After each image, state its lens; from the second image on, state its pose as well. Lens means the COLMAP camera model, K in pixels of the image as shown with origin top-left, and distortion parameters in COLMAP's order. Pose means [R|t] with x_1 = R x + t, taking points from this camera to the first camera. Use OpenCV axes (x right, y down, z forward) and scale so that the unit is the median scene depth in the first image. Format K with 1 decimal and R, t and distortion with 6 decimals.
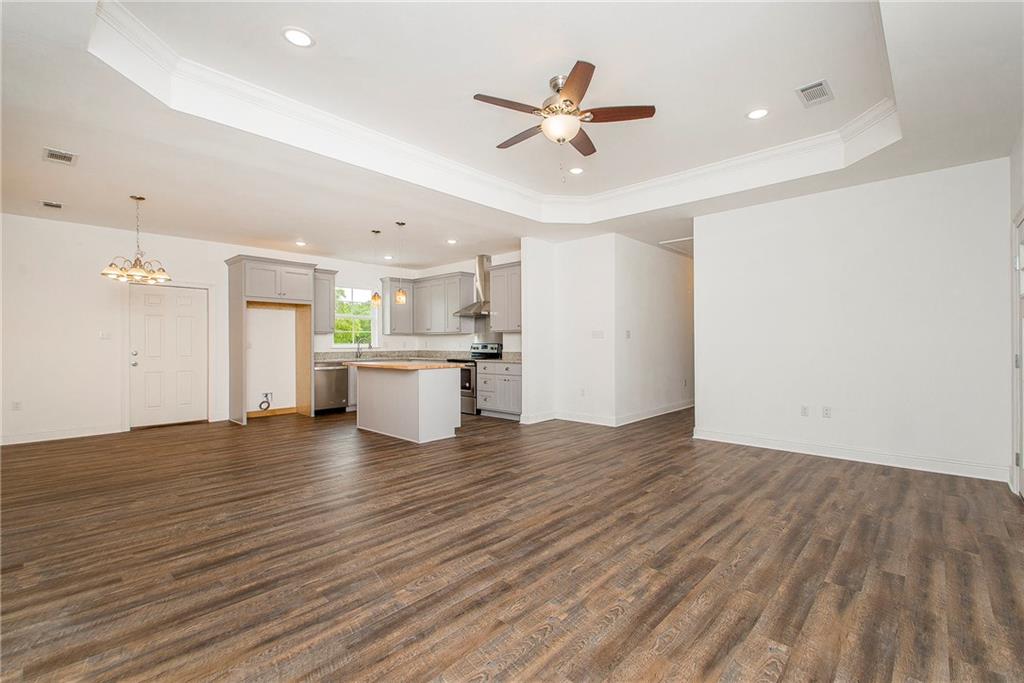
lens RADIAL K [[447.9, 0, 541.3], [0, 447.9, 339.4], [0, 0, 1]] dist [0.002738, -0.000383]
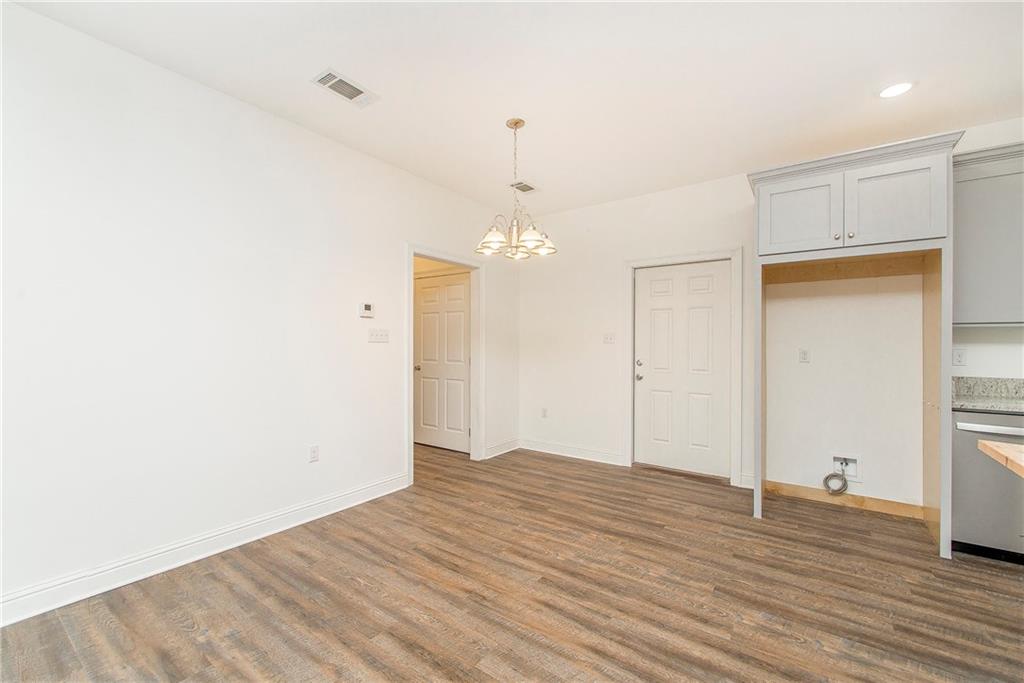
lens RADIAL K [[440.9, 0, 512.0], [0, 440.9, 341.5], [0, 0, 1]] dist [0.002759, 0.000609]
pose [[0.106054, 0.002345, -0.994358, -0.403758], [0.000913, 0.999997, 0.002455, -0.008383], [0.994360, -0.001168, 0.106052, 1.307267]]
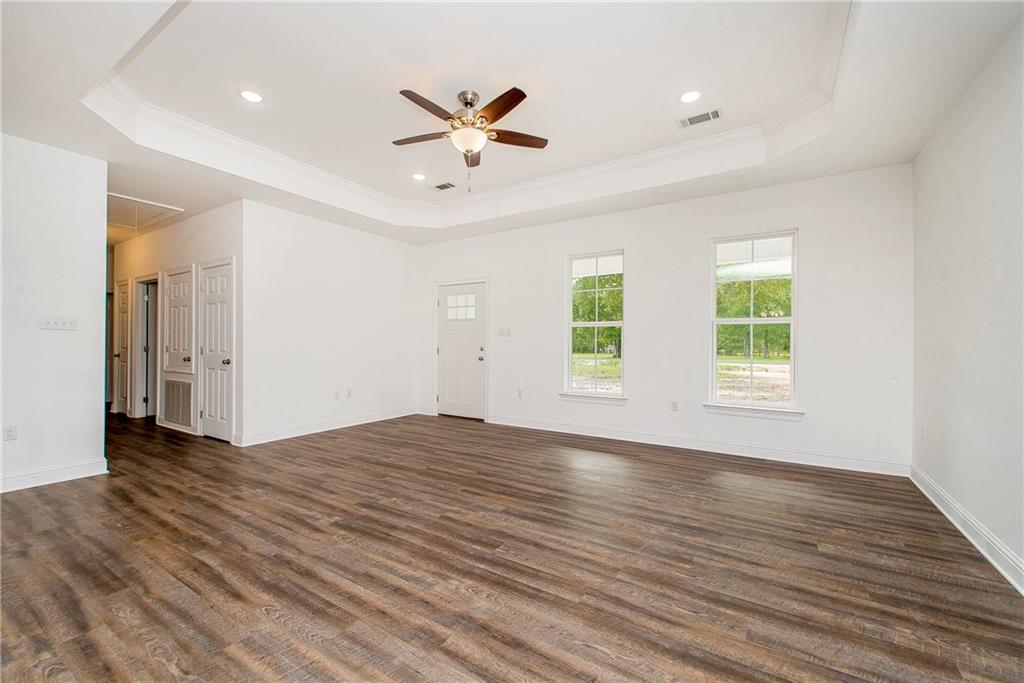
lens RADIAL K [[426.9, 0, 503.7], [0, 426.9, 328.1], [0, 0, 1]] dist [0.001825, -0.000600]
pose [[-0.140069, 0.035548, 0.989503, -0.939988], [-0.011761, 0.999225, -0.037562, 0.020753], [-0.990072, -0.016899, -0.139542, 1.019624]]
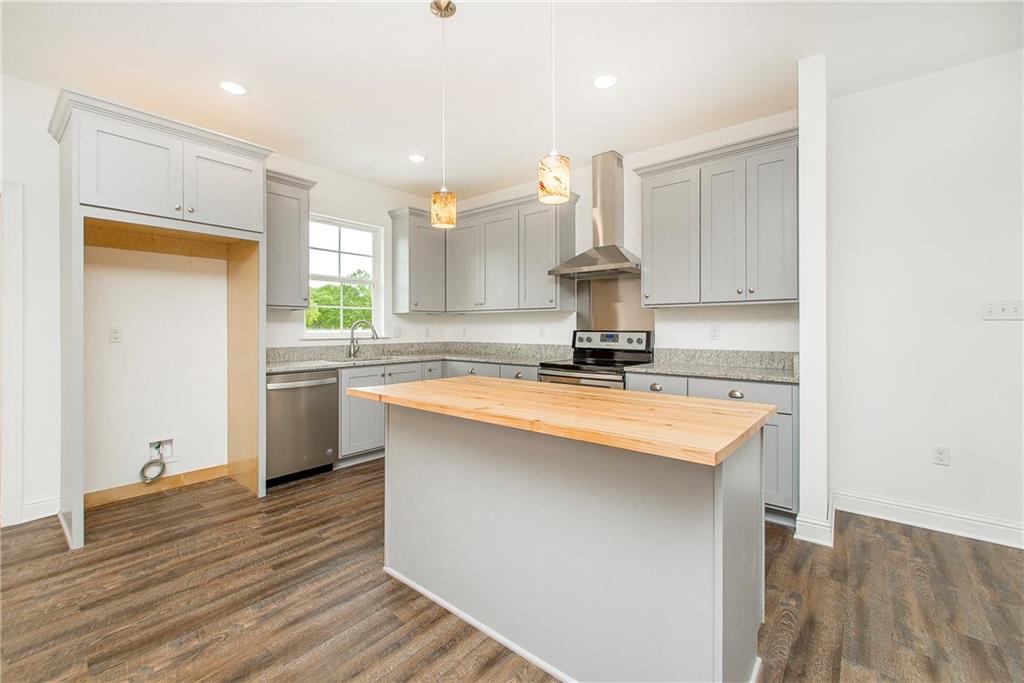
lens RADIAL K [[426.9, 0, 503.7], [0, 426.9, 328.1], [0, 0, 1]] dist [0.001825, -0.000600]
pose [[0.999976, 0.001903, 0.006630, -0.585428], [-0.001975, 0.999940, 0.010801, 0.002721], [-0.006609, -0.010814, 0.999920, 1.234876]]
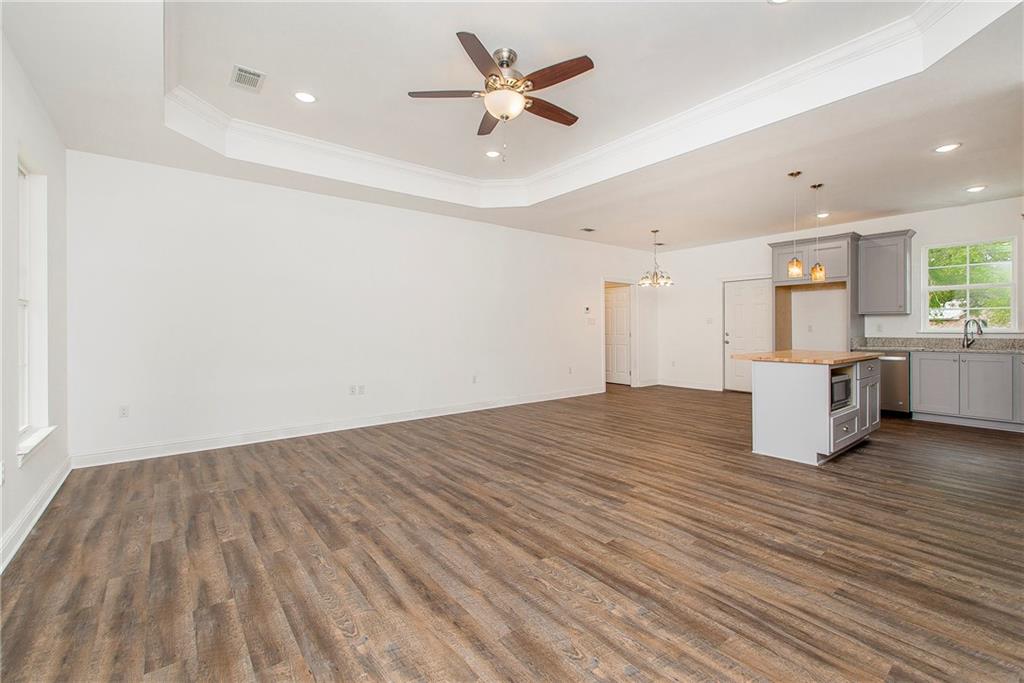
lens RADIAL K [[450.3, 0, 513.9], [0, 450.3, 327.5], [0, 0, 1]] dist [0.002121, 0.000431]
pose [[-0.188540, 0.004614, -0.982055, 0.937180], [0.011690, 0.999929, 0.002454, 0.002287], [0.981996, -0.011017, -0.188581, 1.149191]]
